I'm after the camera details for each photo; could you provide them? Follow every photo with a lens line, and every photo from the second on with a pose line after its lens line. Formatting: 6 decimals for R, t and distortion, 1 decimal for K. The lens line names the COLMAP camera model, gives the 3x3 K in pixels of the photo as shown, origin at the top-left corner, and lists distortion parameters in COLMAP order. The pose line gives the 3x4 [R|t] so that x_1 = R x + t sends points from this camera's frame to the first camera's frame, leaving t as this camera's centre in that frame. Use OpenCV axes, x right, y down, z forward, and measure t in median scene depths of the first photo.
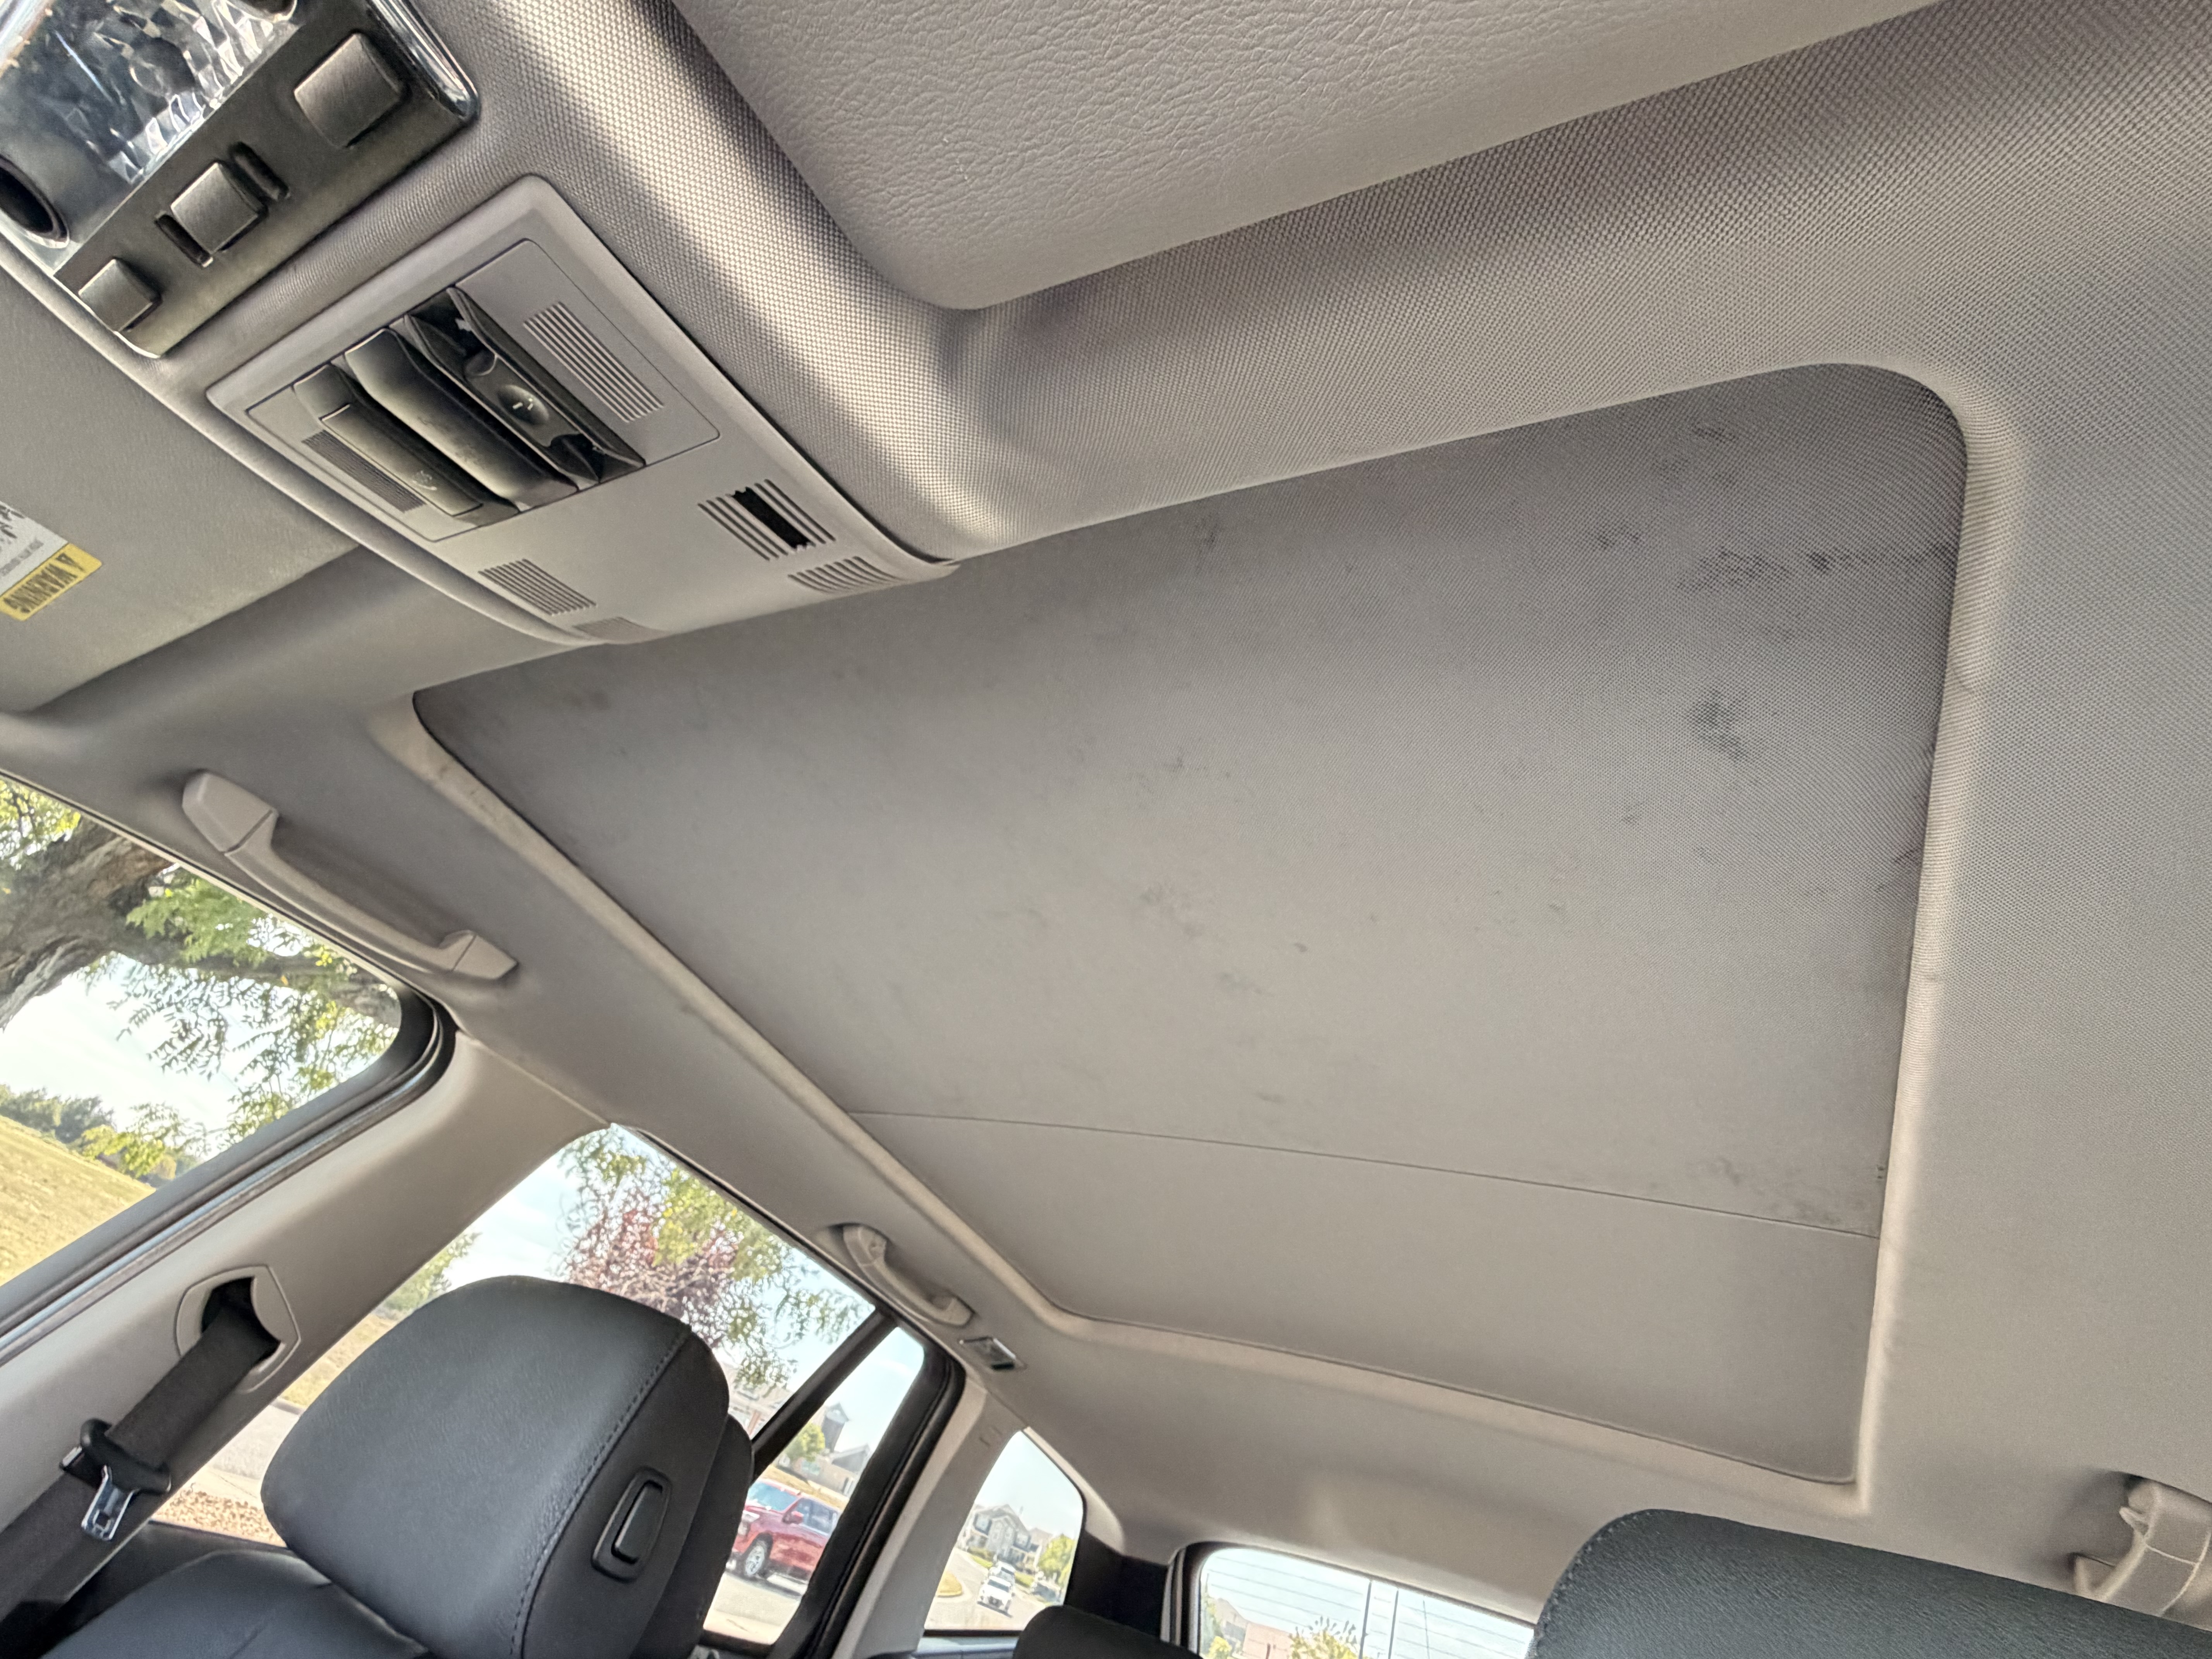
lens RADIAL K [[1052.2, 0, 1097.8], [0, 1052.2, 827.2], [0, 0, 1]] dist [-0.000368, -0.000115]
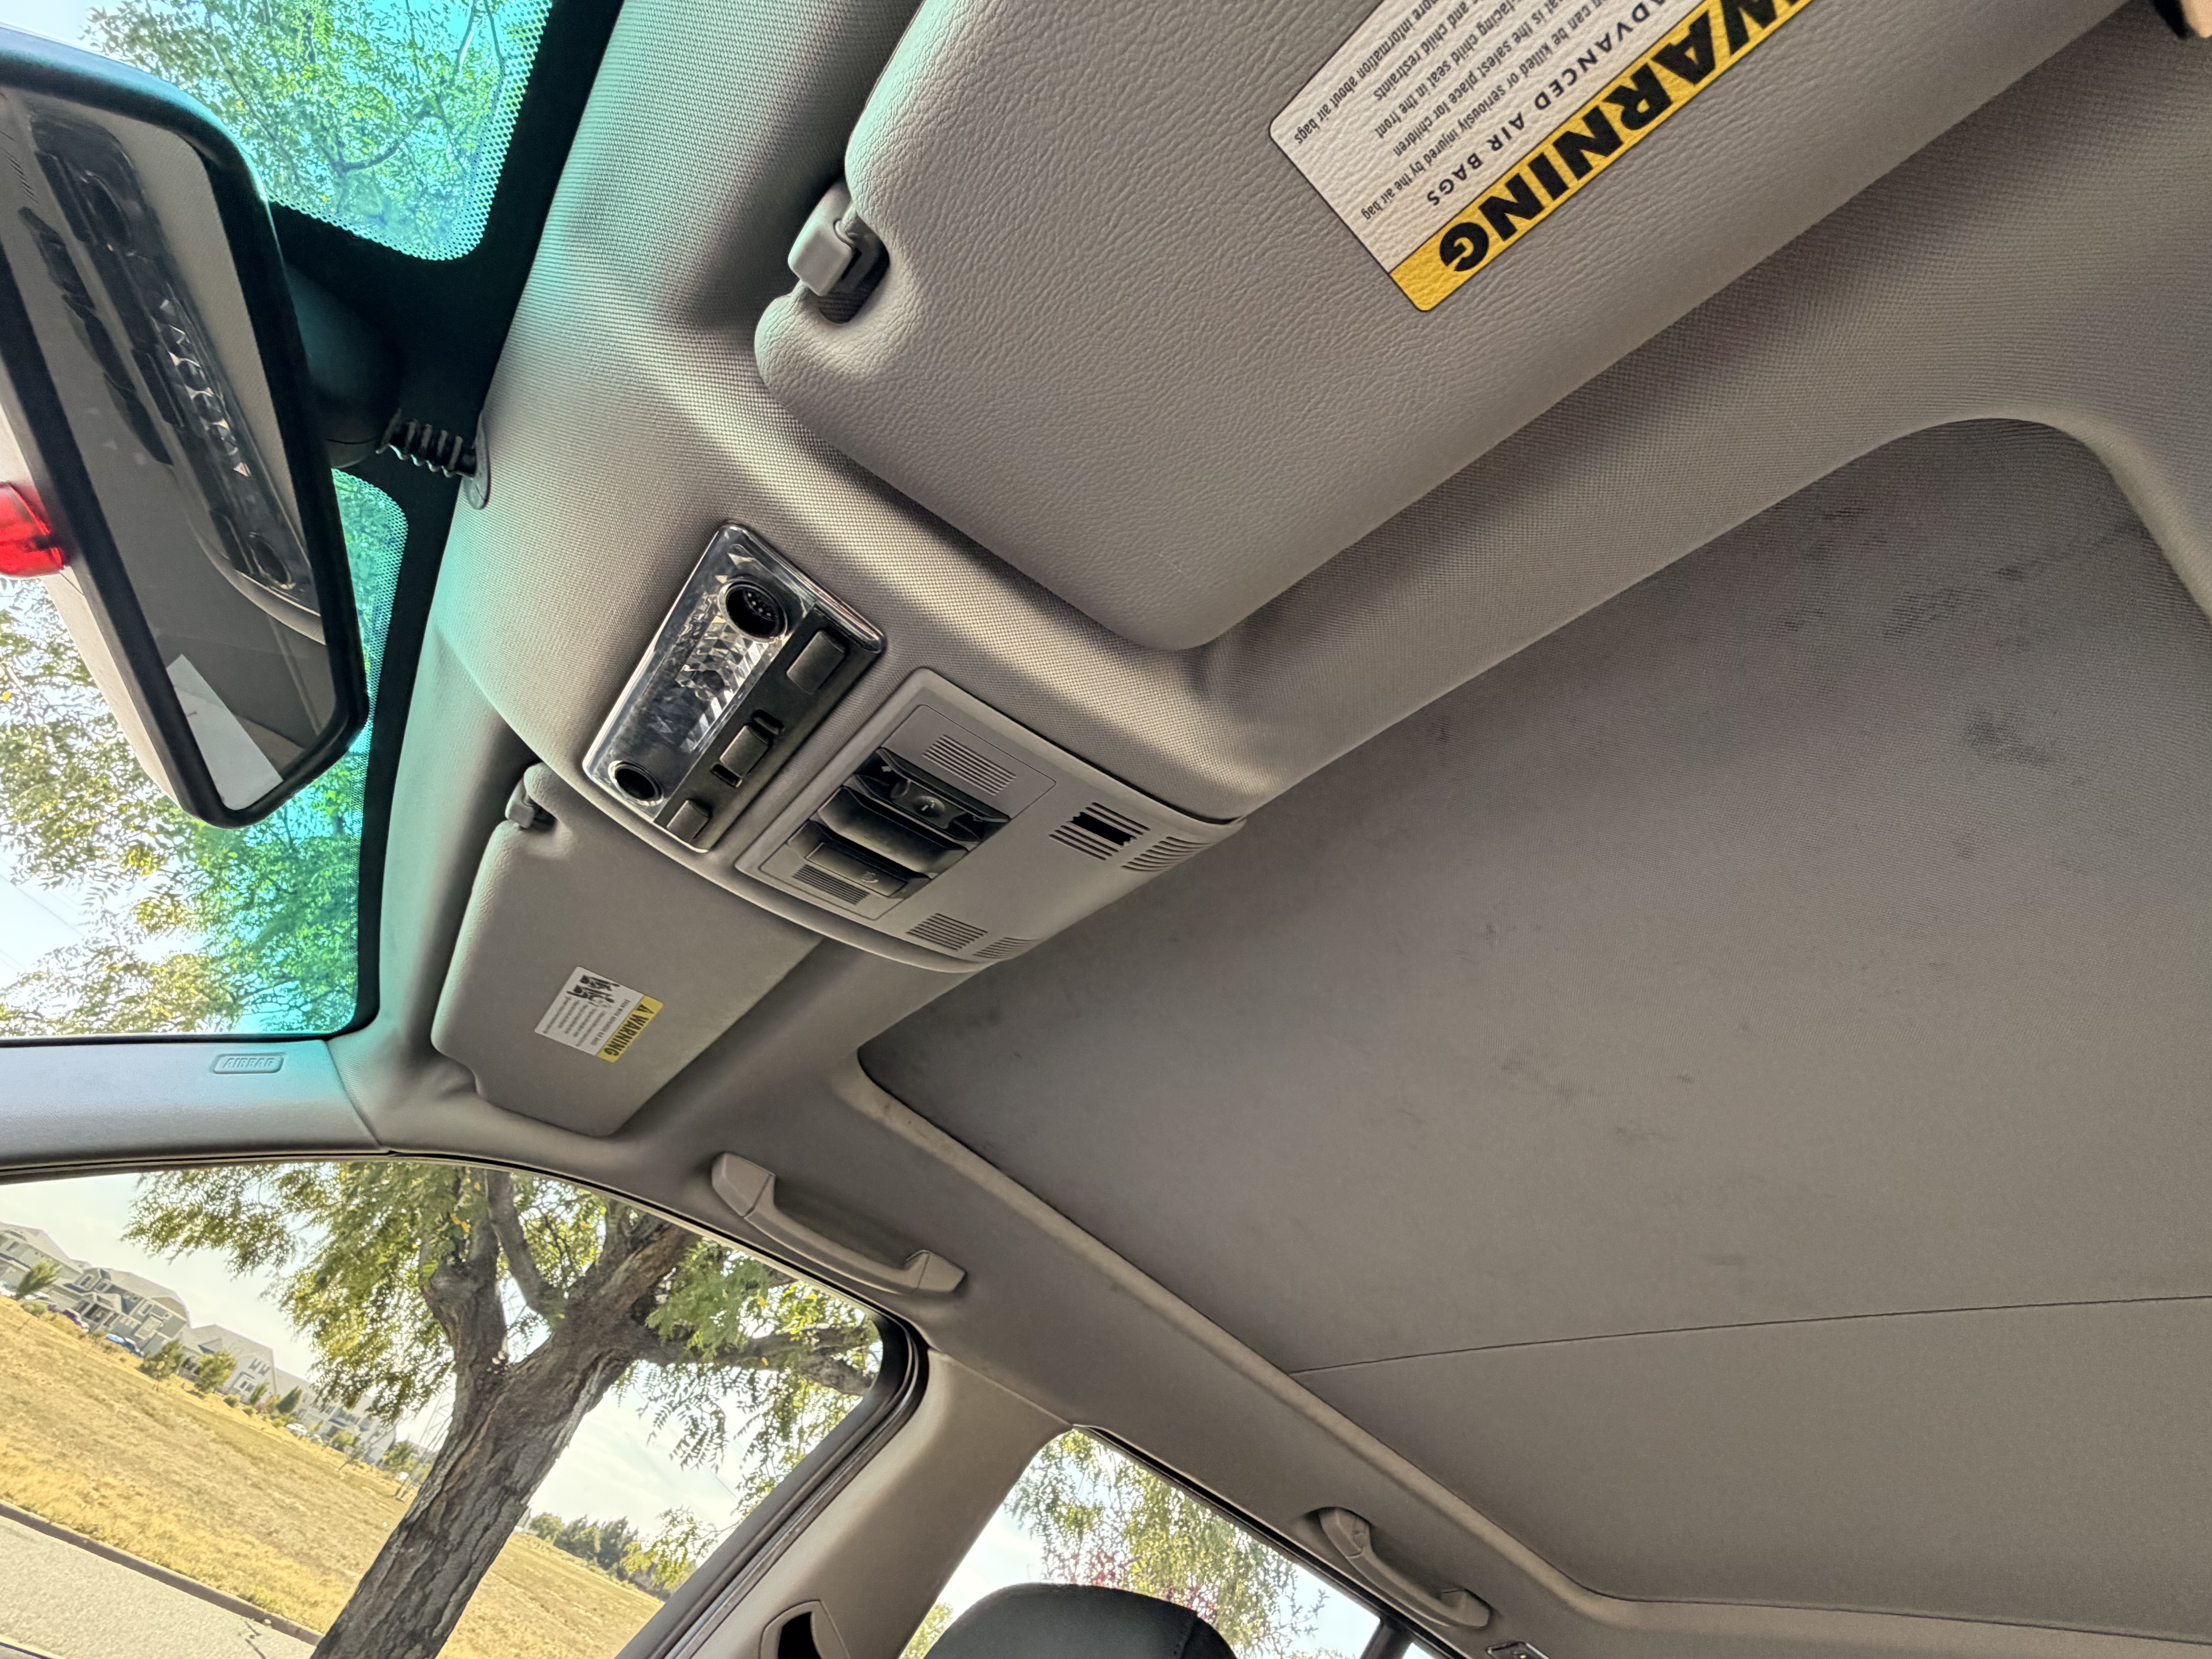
lens RADIAL K [[1073.6, 0, 1045.3], [0, 1073.6, 827.1], [0, 0, 1]] dist [0.001622, 0.000496]
pose [[0.905294, -0.300203, -0.300535, 0.015755], [0.213771, 0.933348, -0.288381, 0.037196], [0.367076, 0.196824, 0.909129, -0.120874]]
